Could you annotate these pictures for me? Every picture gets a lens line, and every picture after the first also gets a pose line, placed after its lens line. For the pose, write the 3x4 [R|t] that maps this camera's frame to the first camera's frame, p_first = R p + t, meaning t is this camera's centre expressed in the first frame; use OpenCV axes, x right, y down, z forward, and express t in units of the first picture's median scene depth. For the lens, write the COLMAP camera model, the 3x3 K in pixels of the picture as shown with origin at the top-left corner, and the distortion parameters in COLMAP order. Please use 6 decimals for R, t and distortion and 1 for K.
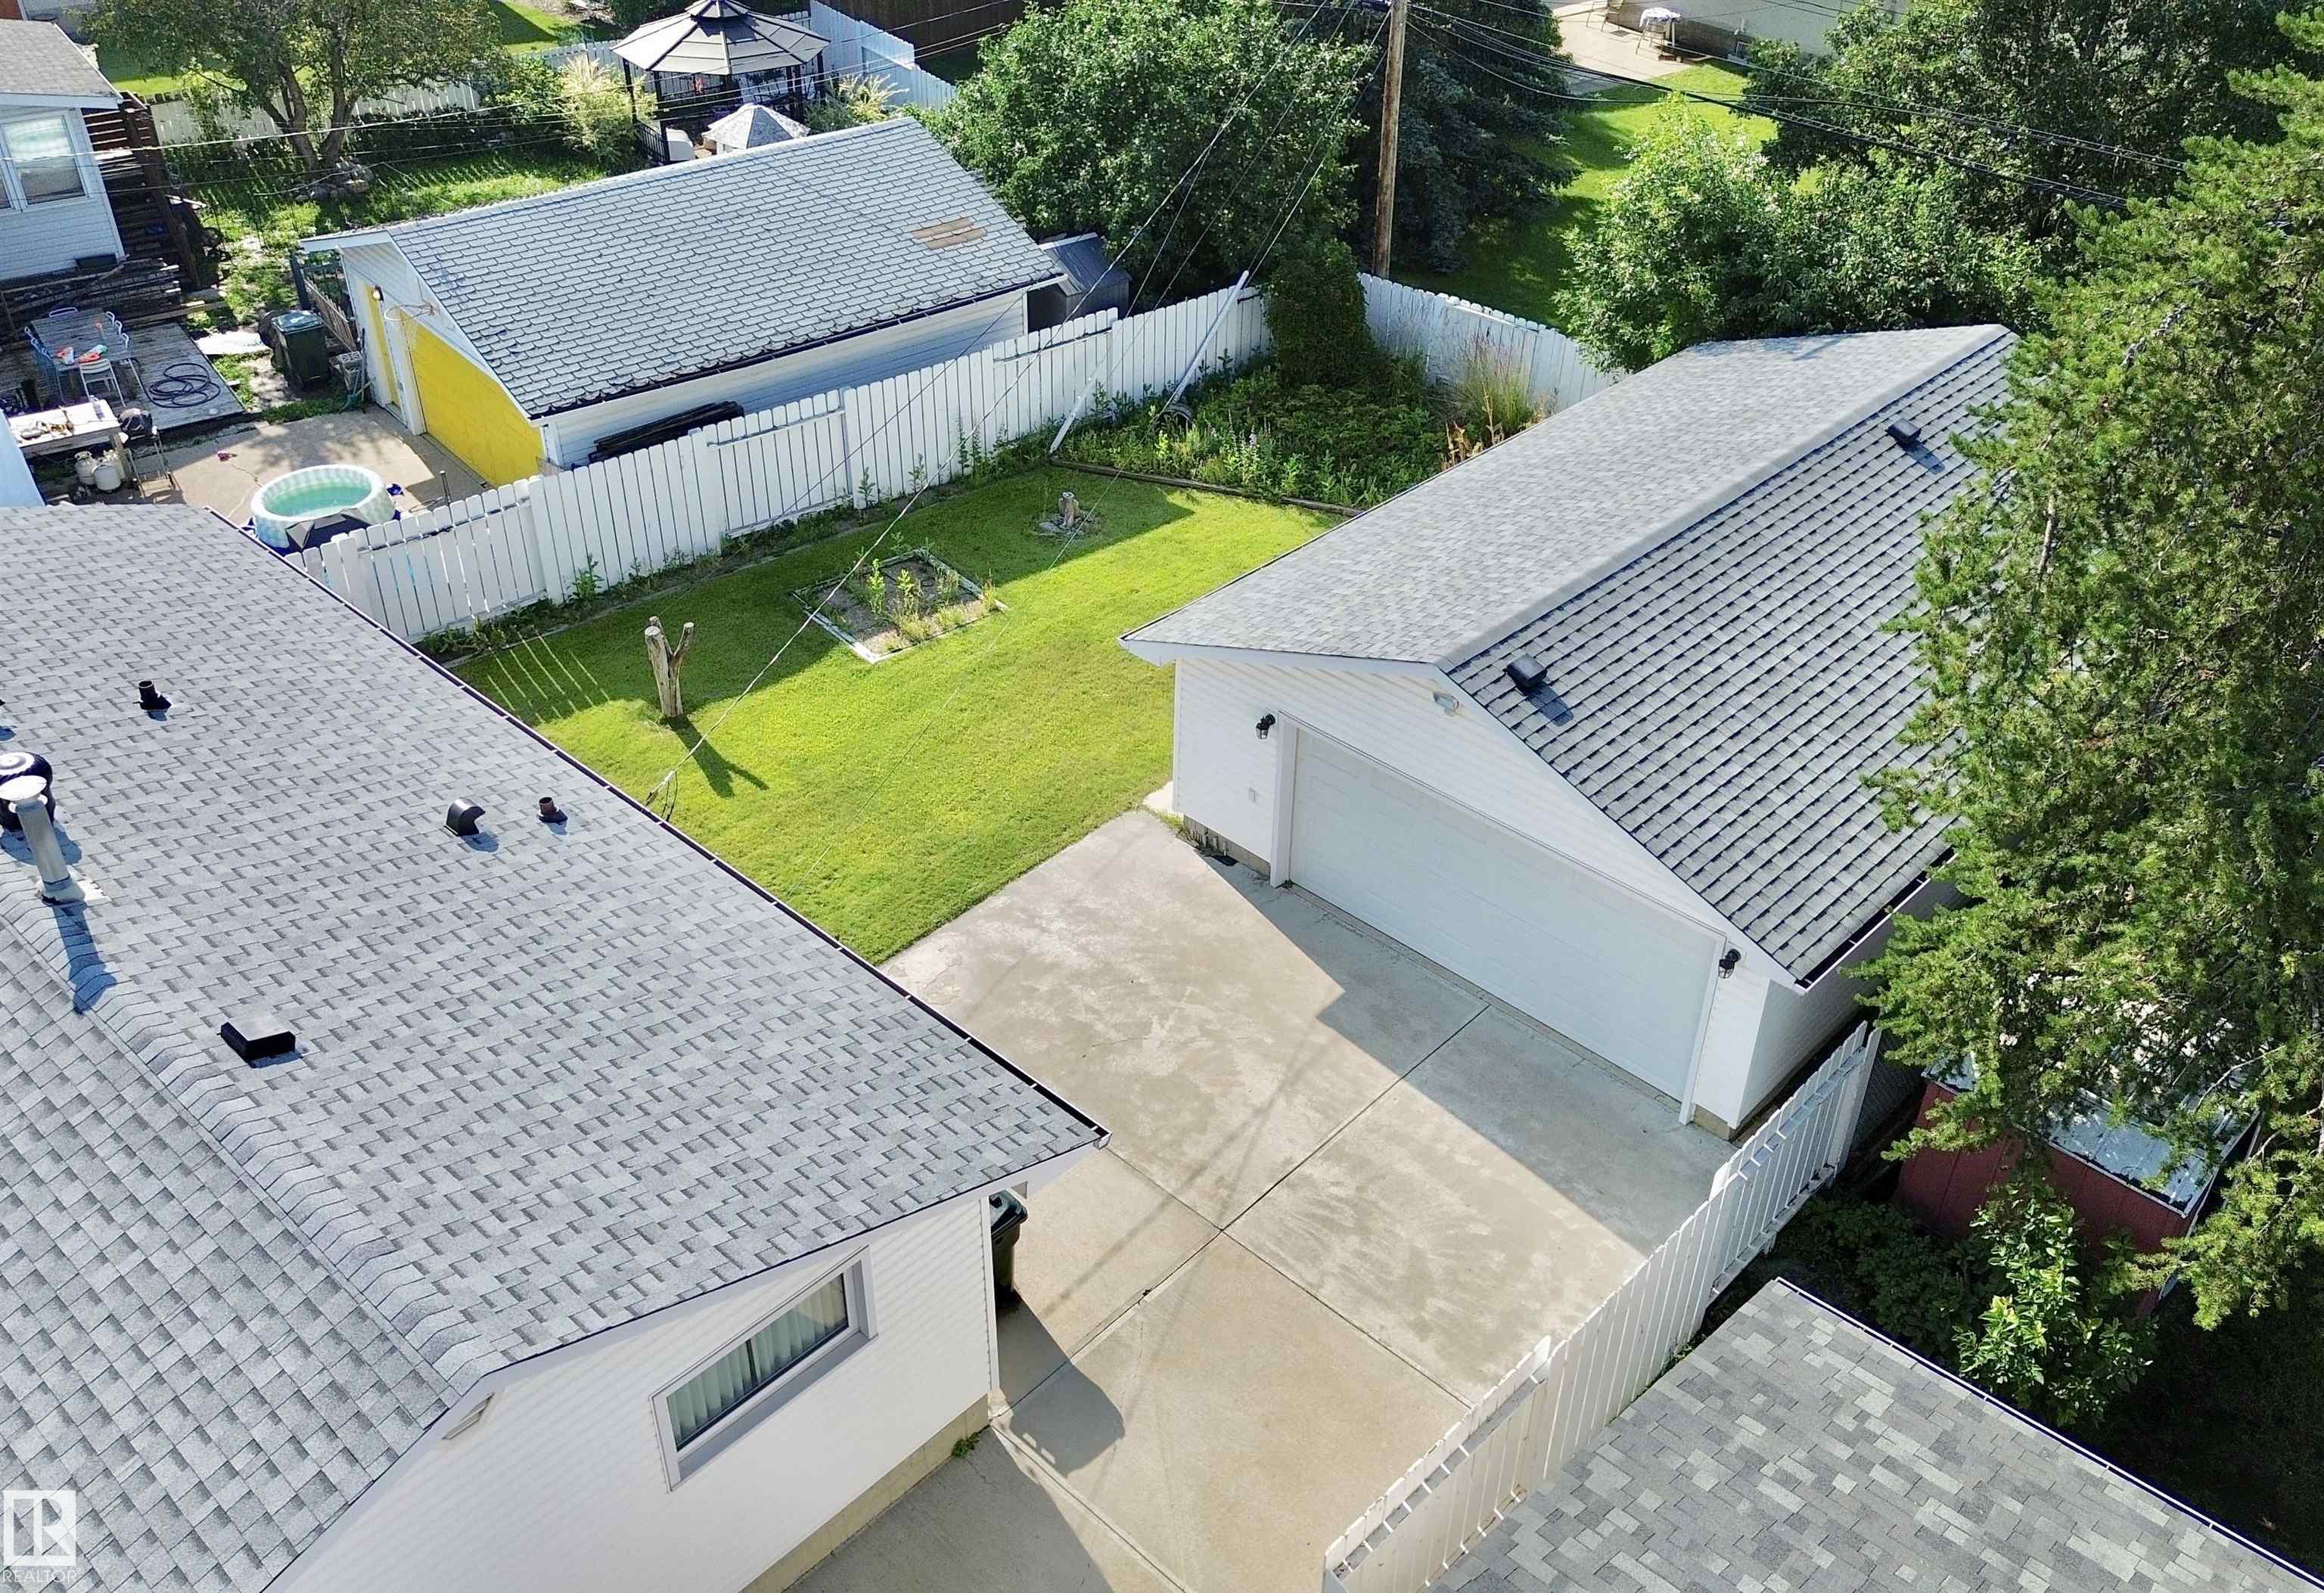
lens RADIAL K [[2008.2, 0, 1162.0], [0, 2008.2, 796.5], [0, 0, 1]] dist [0.060655, -0.054604]
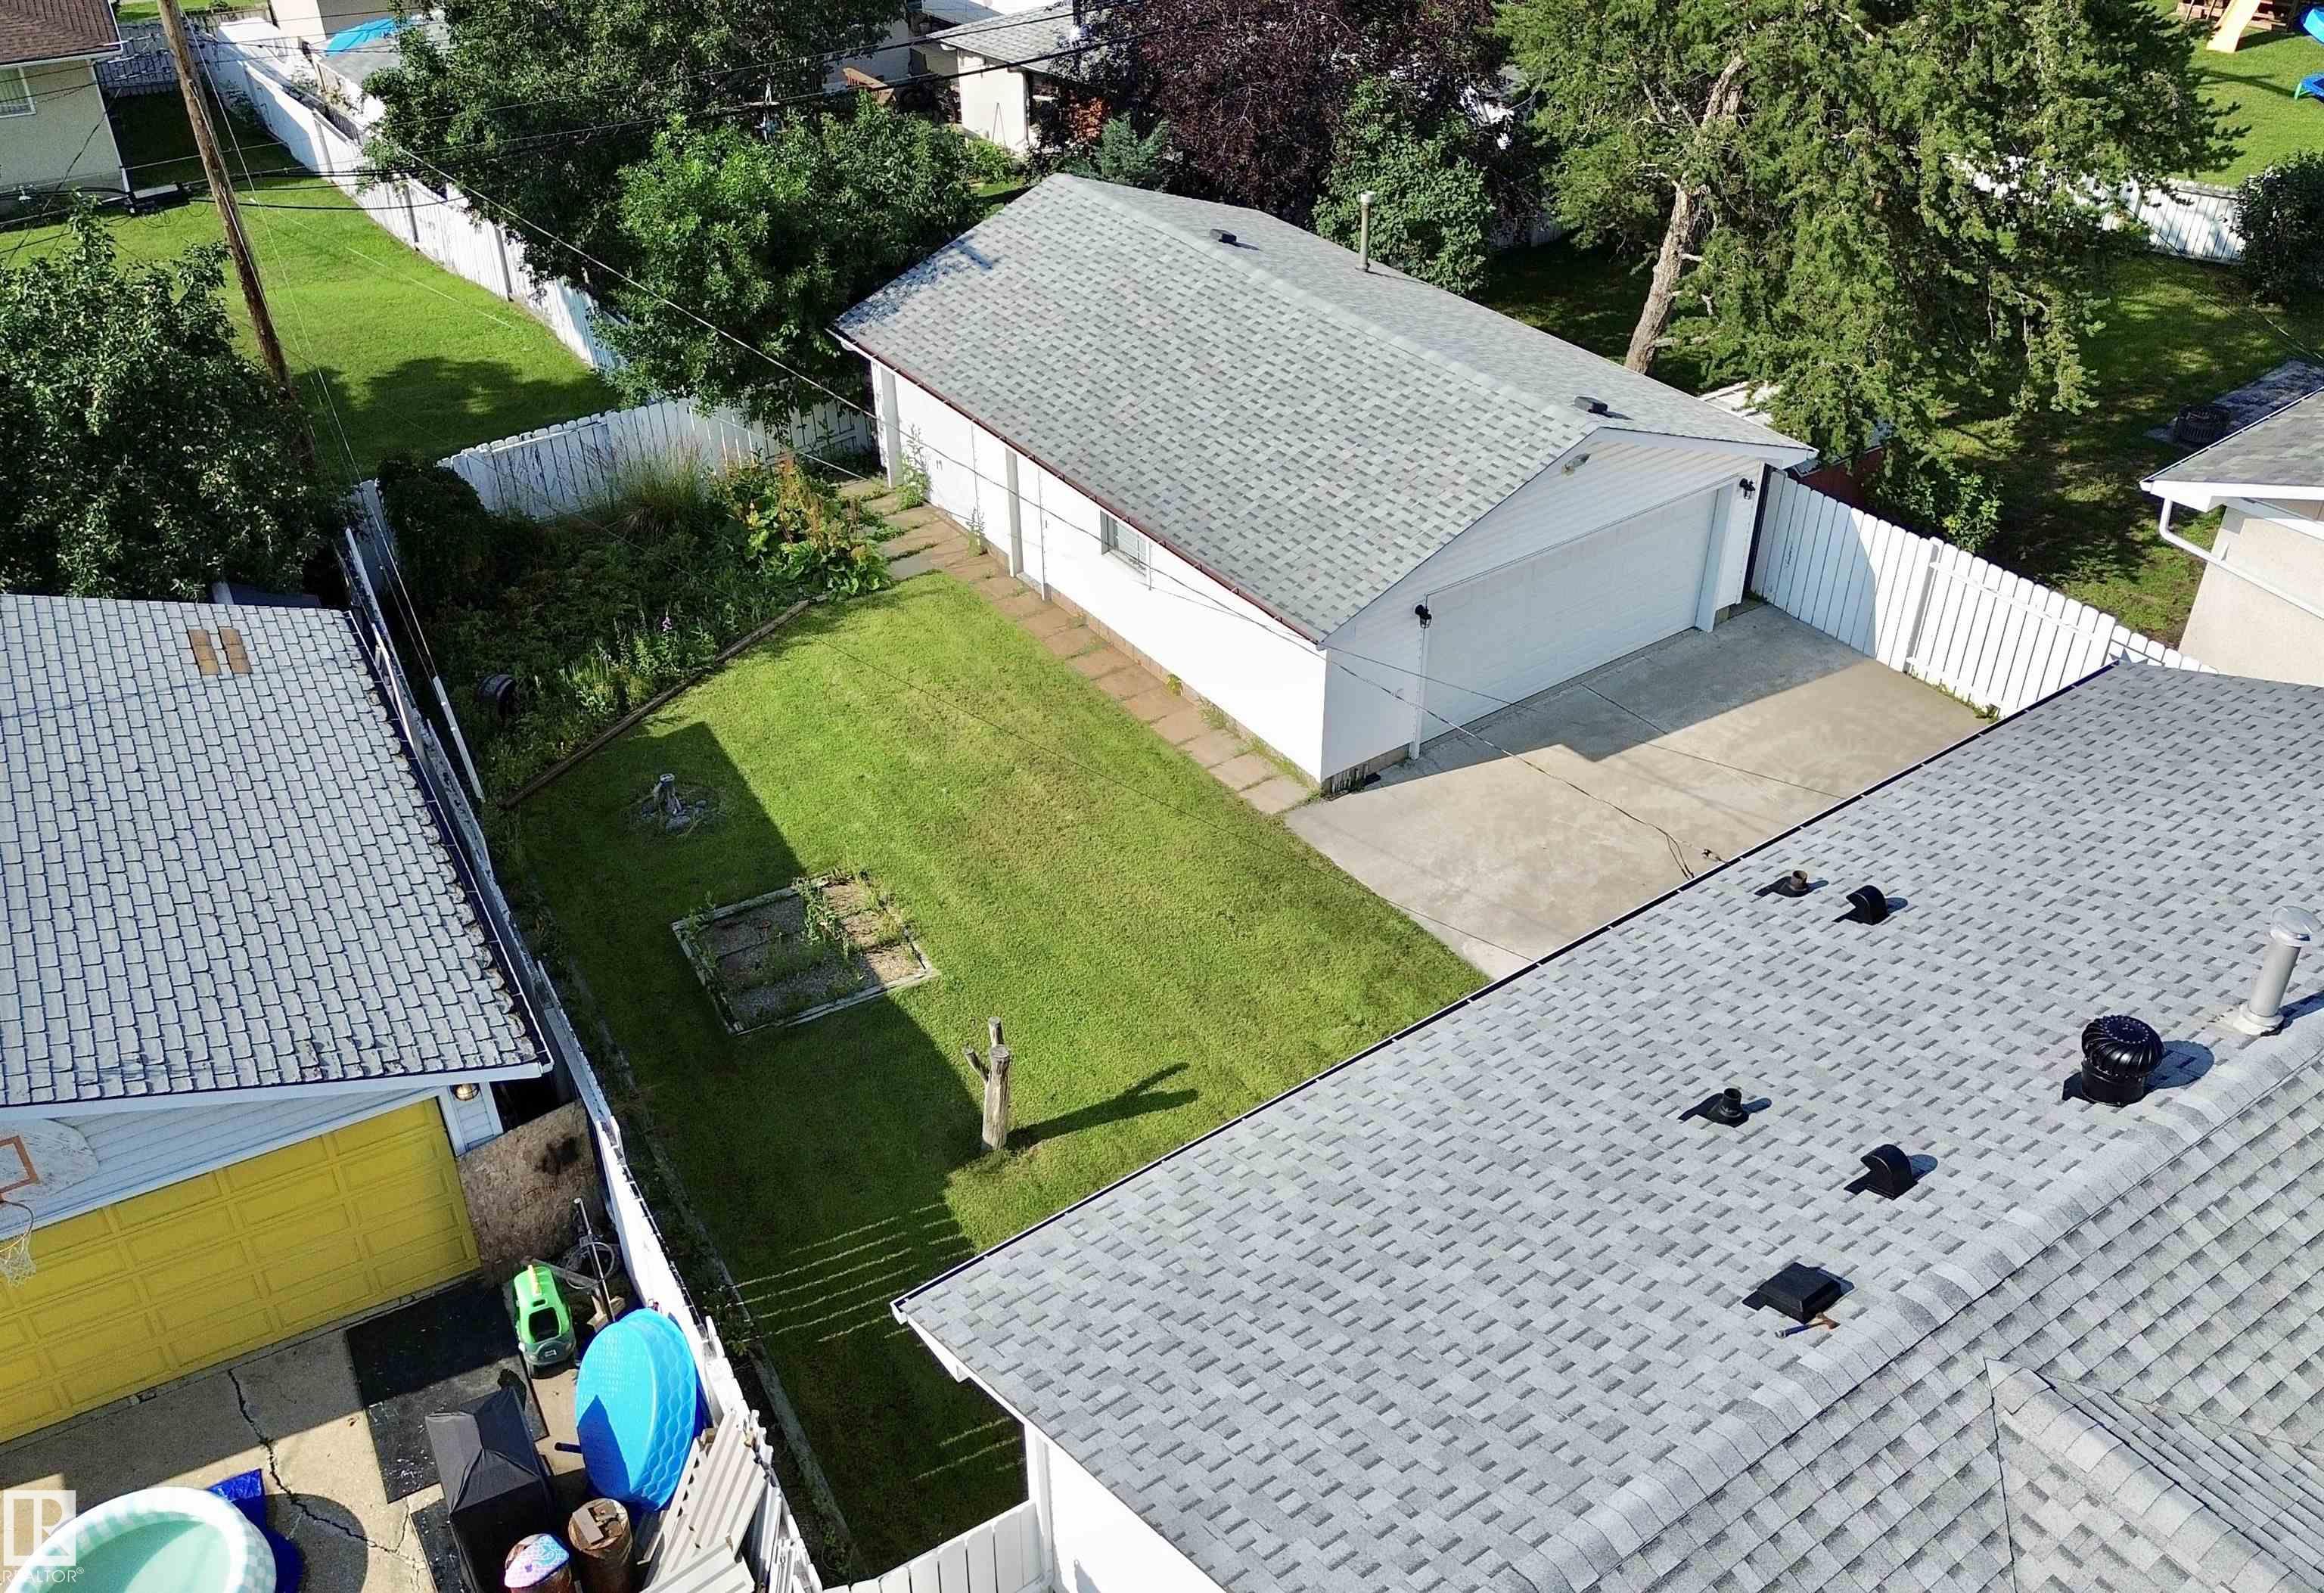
lens RADIAL K [[1994.5, 0, 1164.6], [0, 1994.5, 795.4], [0, 0, 1]] dist [0.077528, -0.083780]
pose [[0.186167, -0.574173, 0.797287, -0.709382], [0.573724, 0.722284, 0.386195, -0.368119], [-0.797611, 0.385526, 0.463883, 0.497215]]
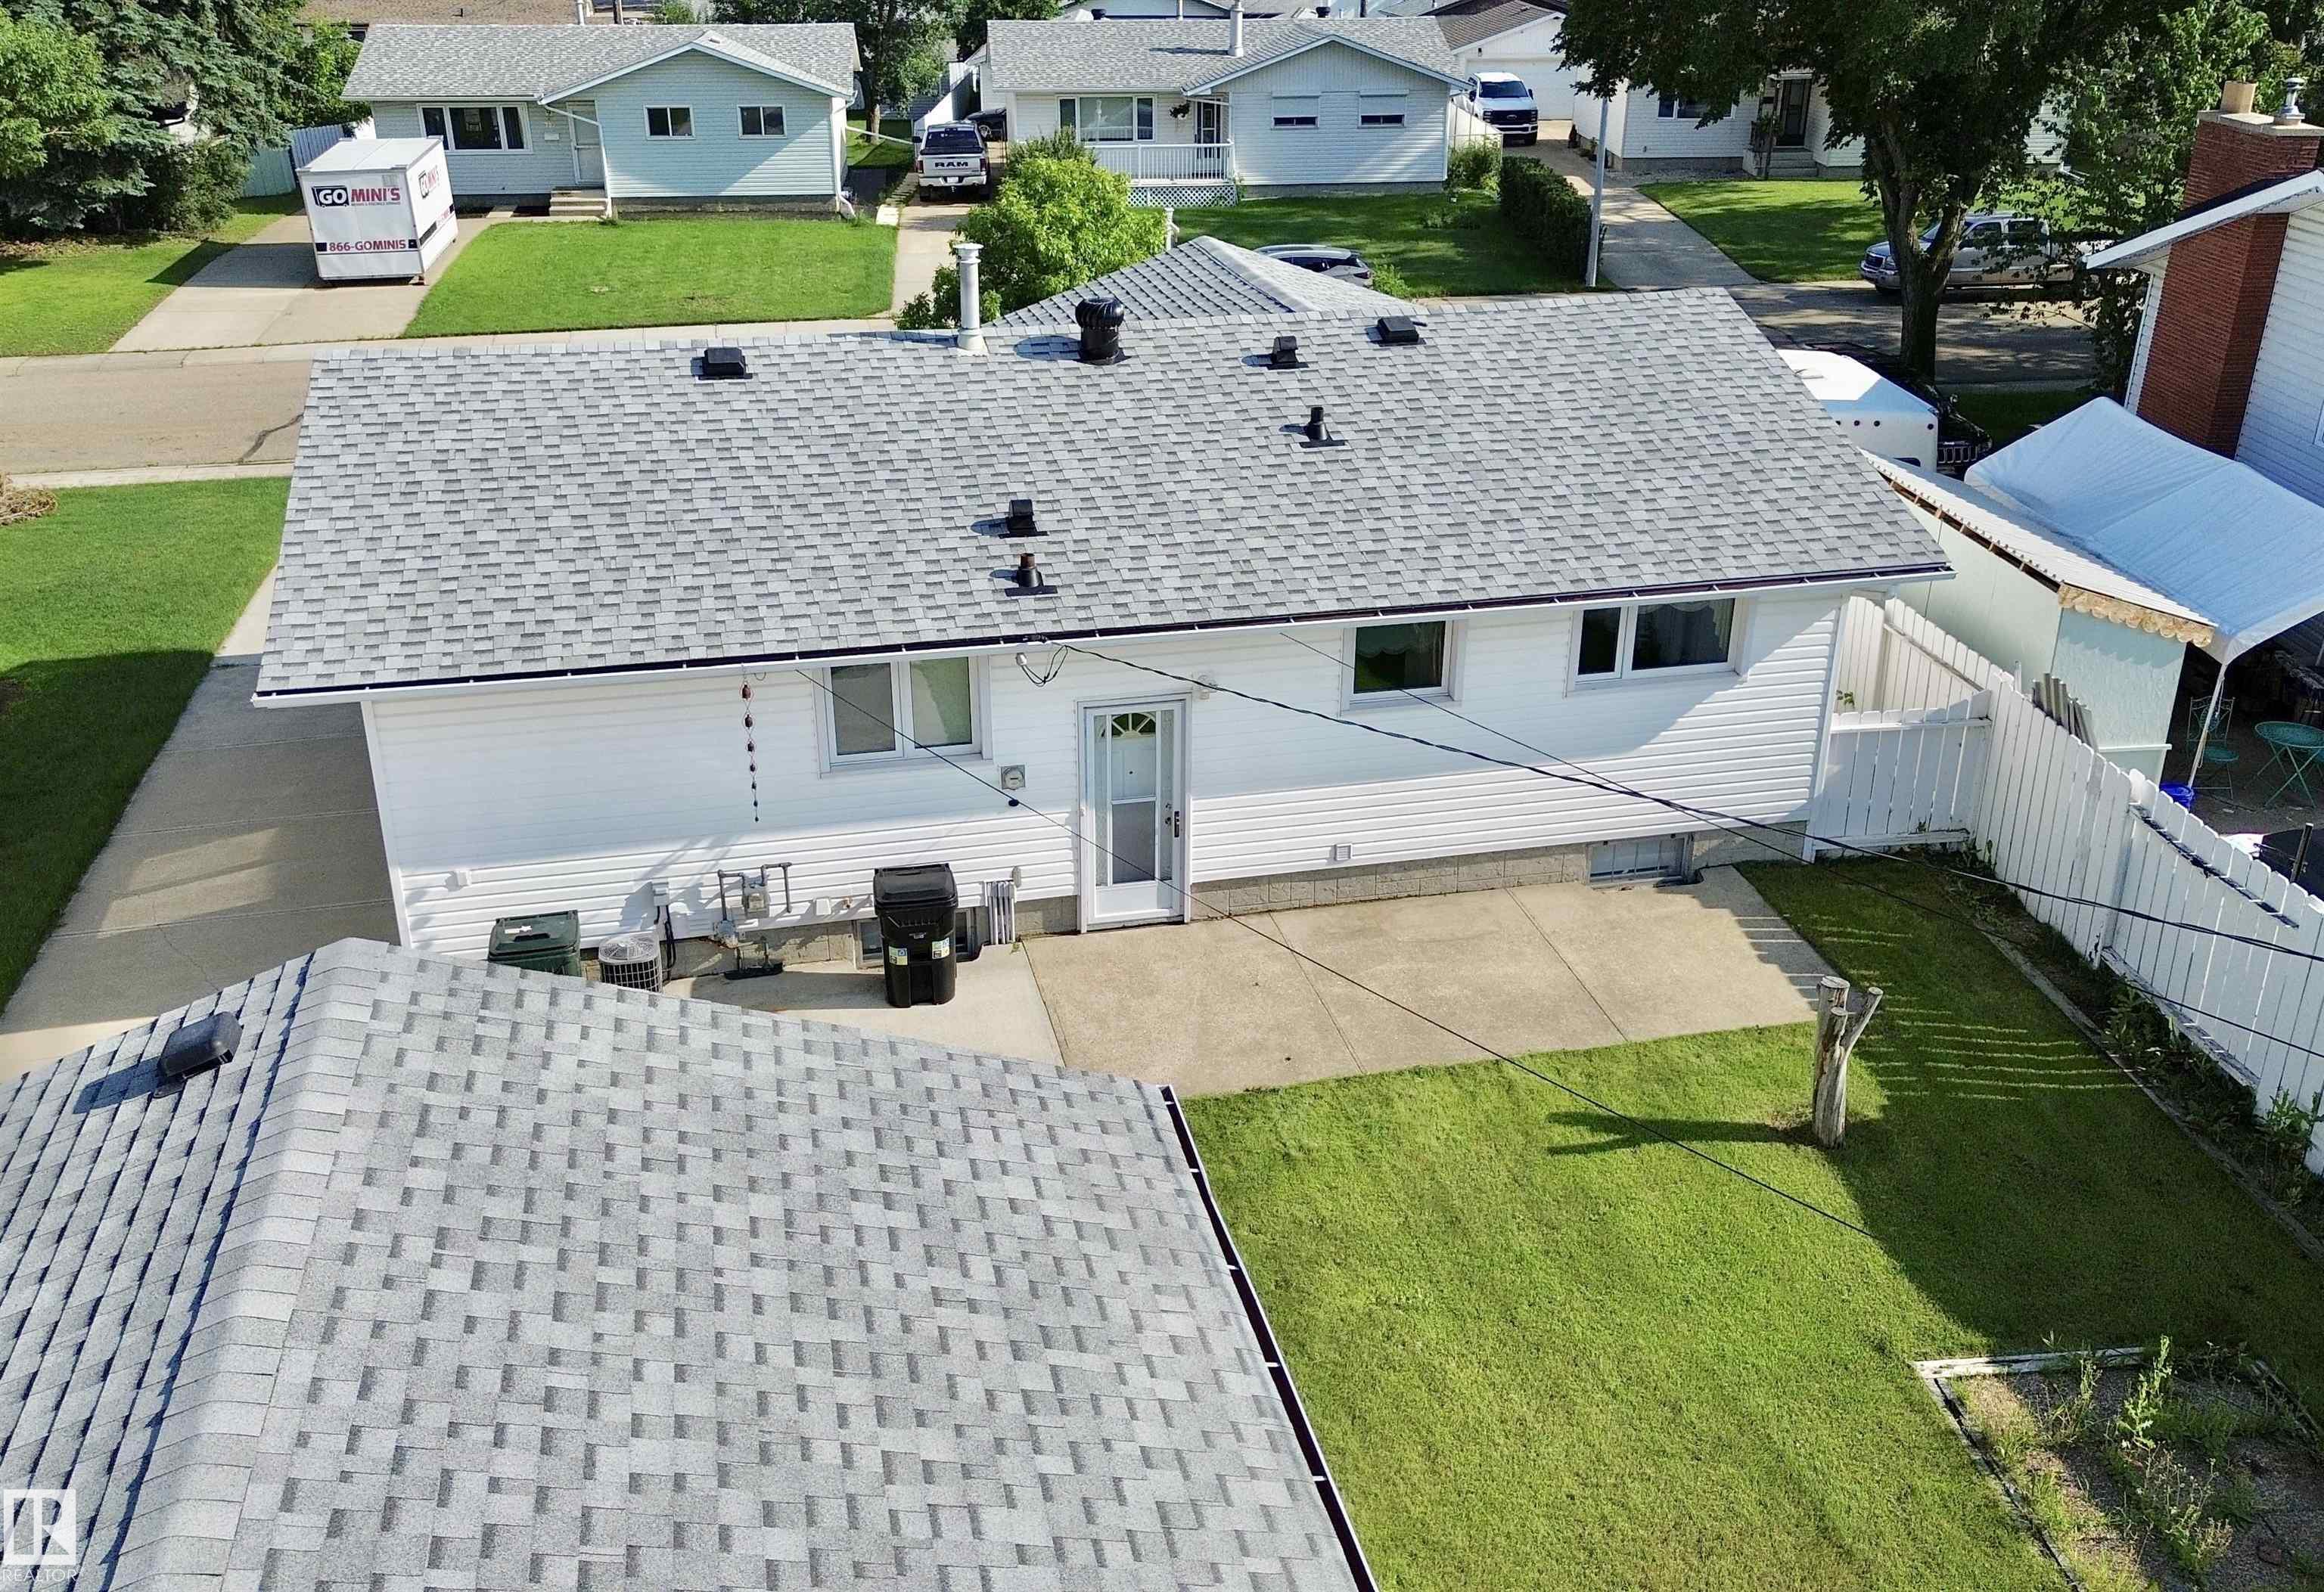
lens RADIAL K [[2008.1, 0, 1162.0], [0, 2008.1, 796.0], [0, 0, 1]] dist [0.060655, -0.054604]
pose [[-0.551298, 0.334943, -0.764123, 0.284516], [-0.482584, 0.619093, 0.619545, -0.360613], [0.680575, 0.710308, -0.179667, 0.832389]]
